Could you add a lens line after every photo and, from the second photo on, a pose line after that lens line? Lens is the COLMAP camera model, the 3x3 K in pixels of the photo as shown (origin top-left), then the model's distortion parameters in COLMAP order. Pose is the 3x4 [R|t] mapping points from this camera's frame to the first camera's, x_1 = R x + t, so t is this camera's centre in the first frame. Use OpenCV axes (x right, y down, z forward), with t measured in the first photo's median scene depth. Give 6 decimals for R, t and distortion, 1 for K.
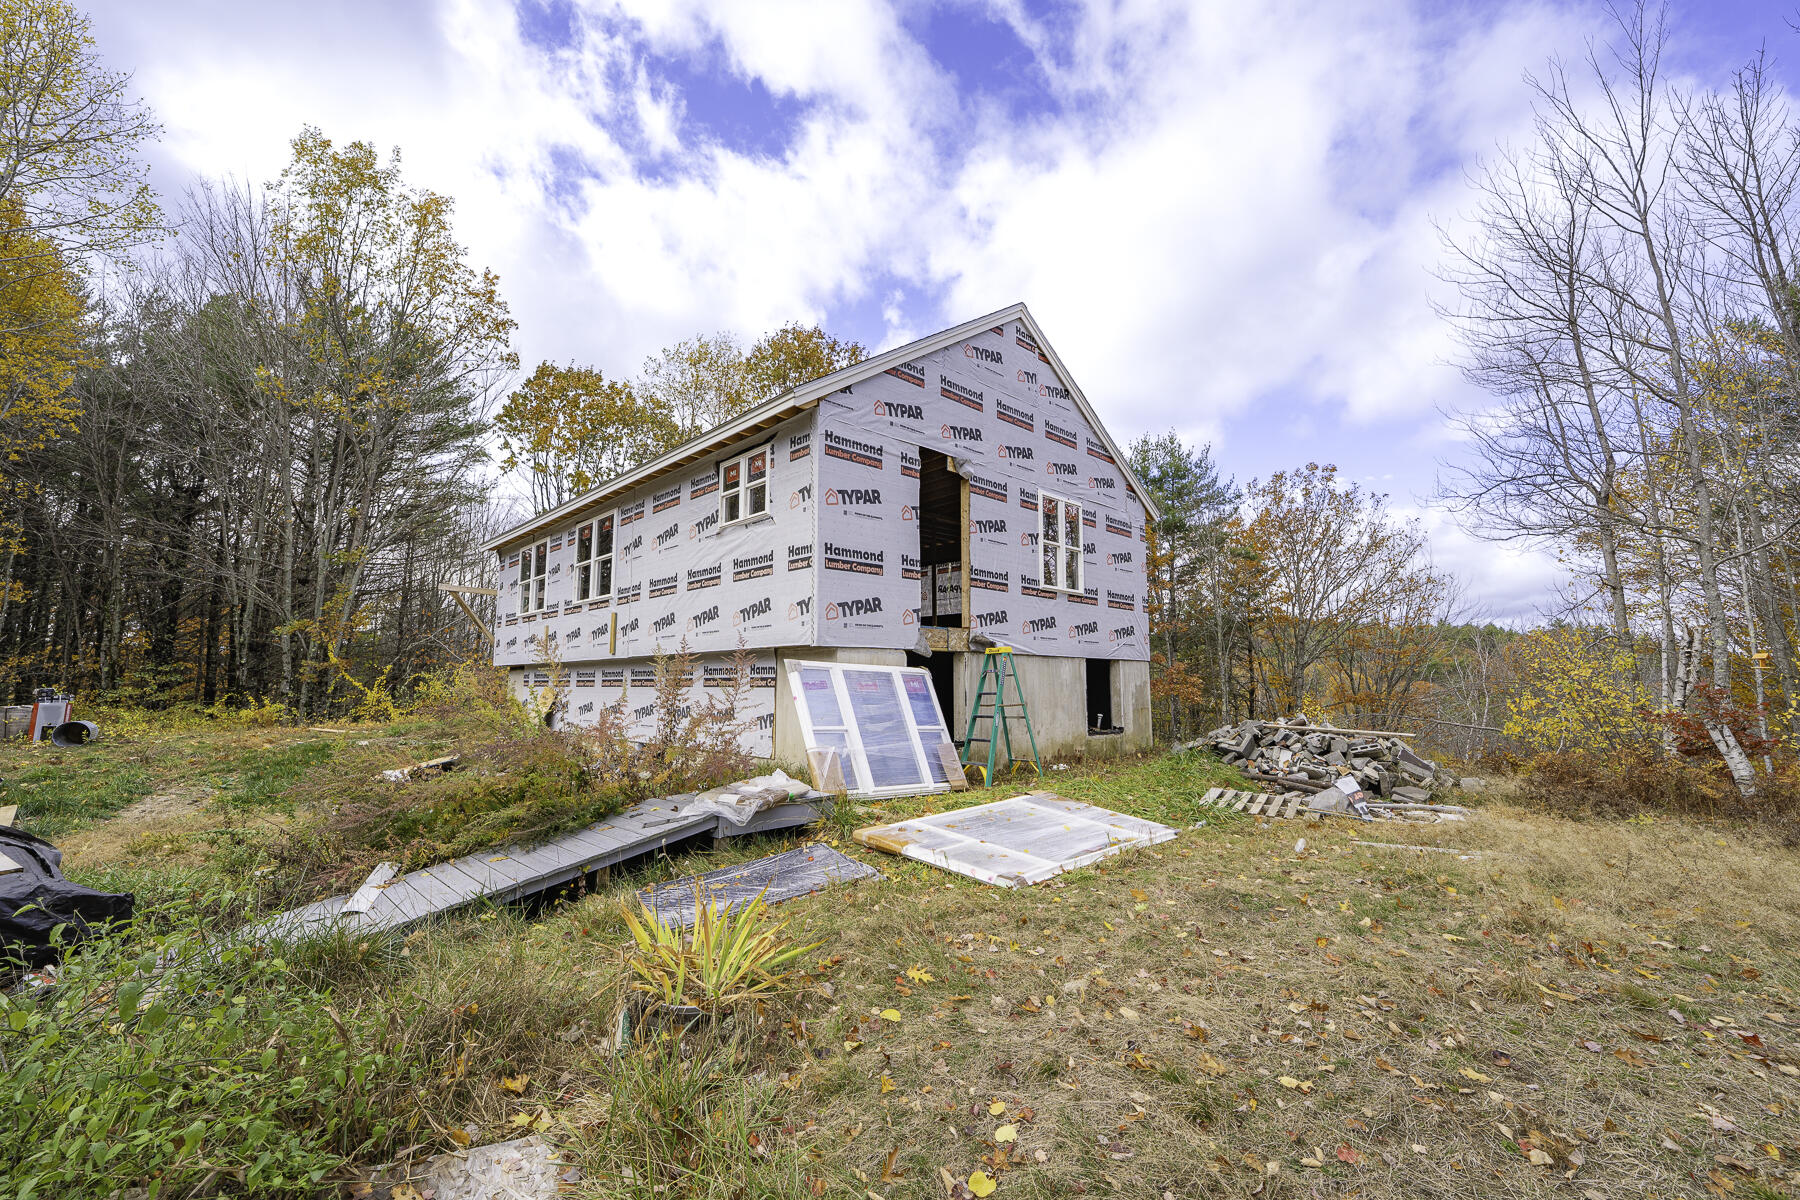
lens RADIAL K [[678.2, 0, 895.9], [0, 678.2, 594.0], [0, 0, 1]] dist [0.001631, 0.000042]
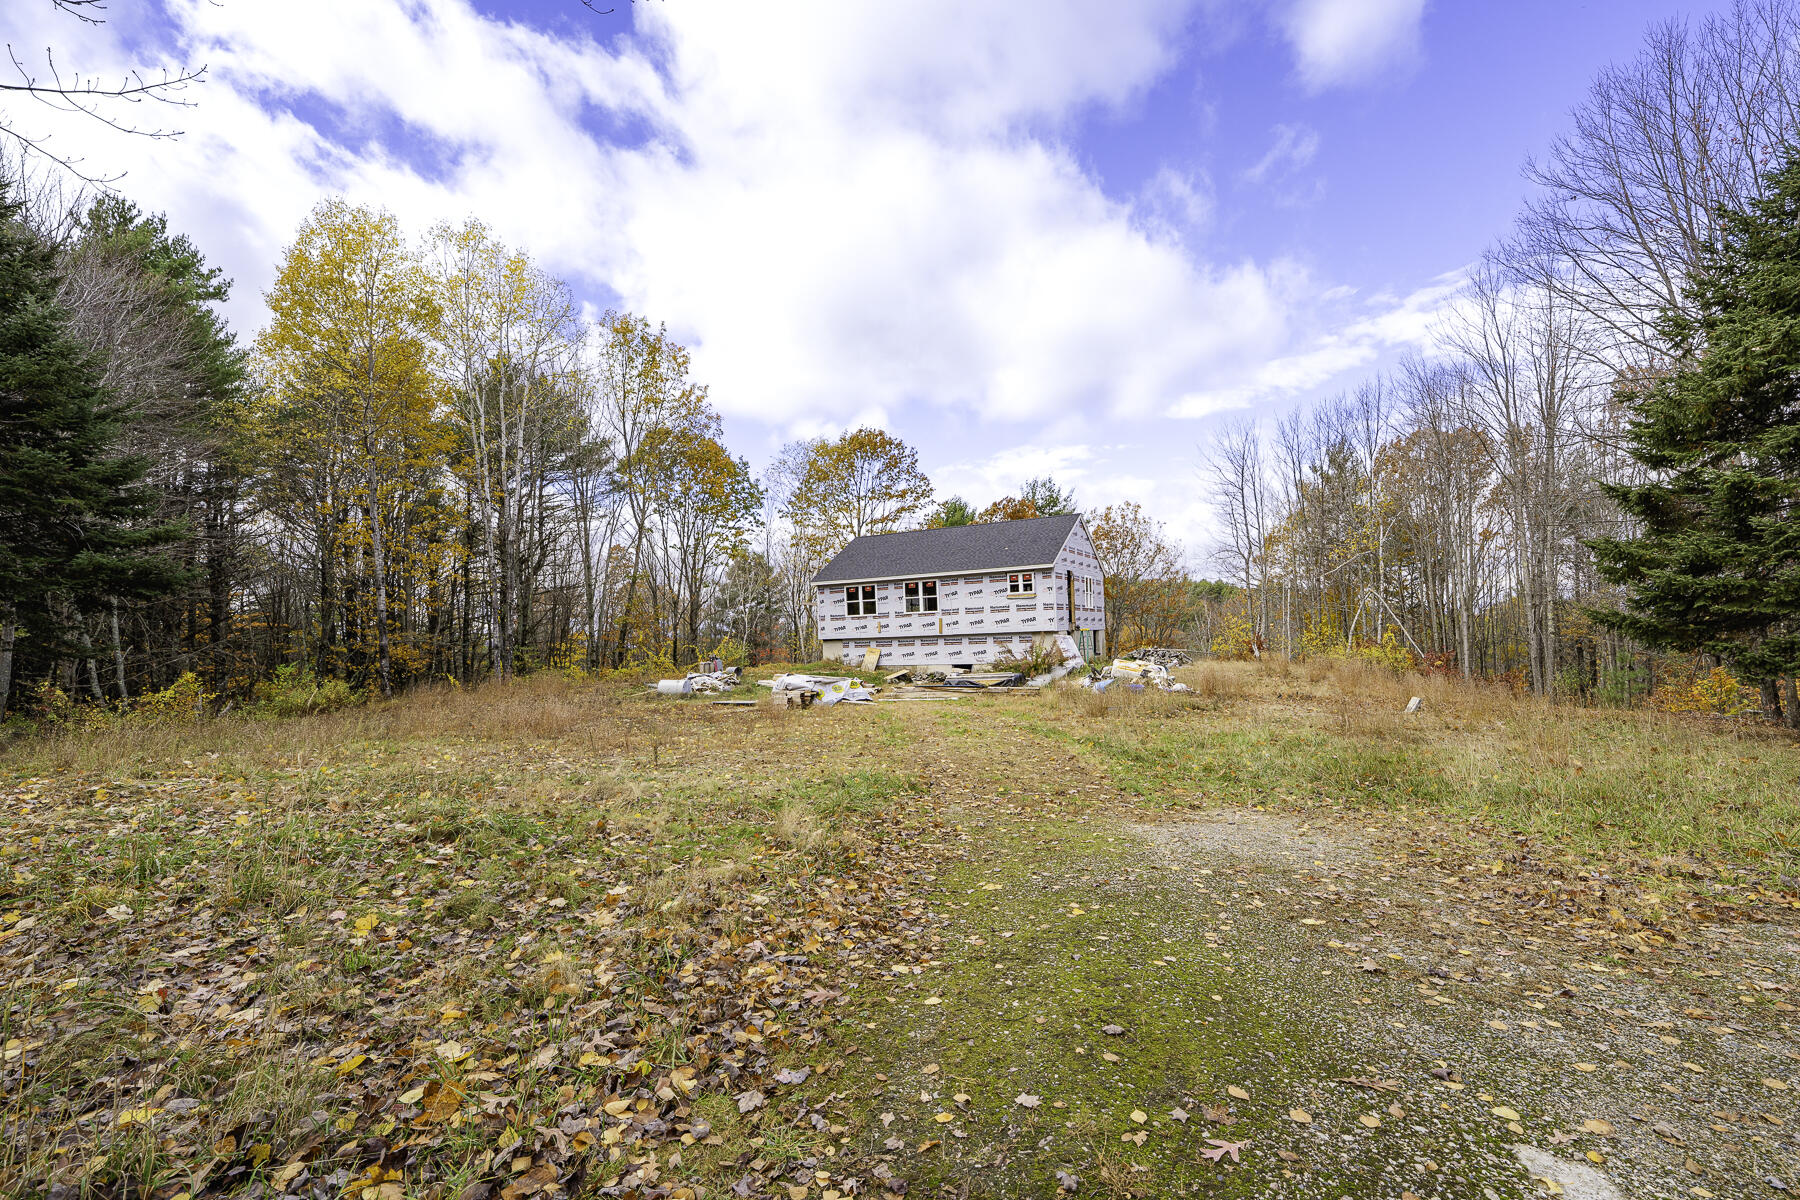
lens RADIAL K [[734.2, 0, 902.2], [0, 734.2, 608.3], [0, 0, 1]] dist [-0.001378, -0.000011]
pose [[0.952421, -0.019830, 0.304140, -1.708366], [-0.005777, 0.996527, 0.083064, -0.300175], [-0.304732, -0.080869, 0.948999, -2.039686]]
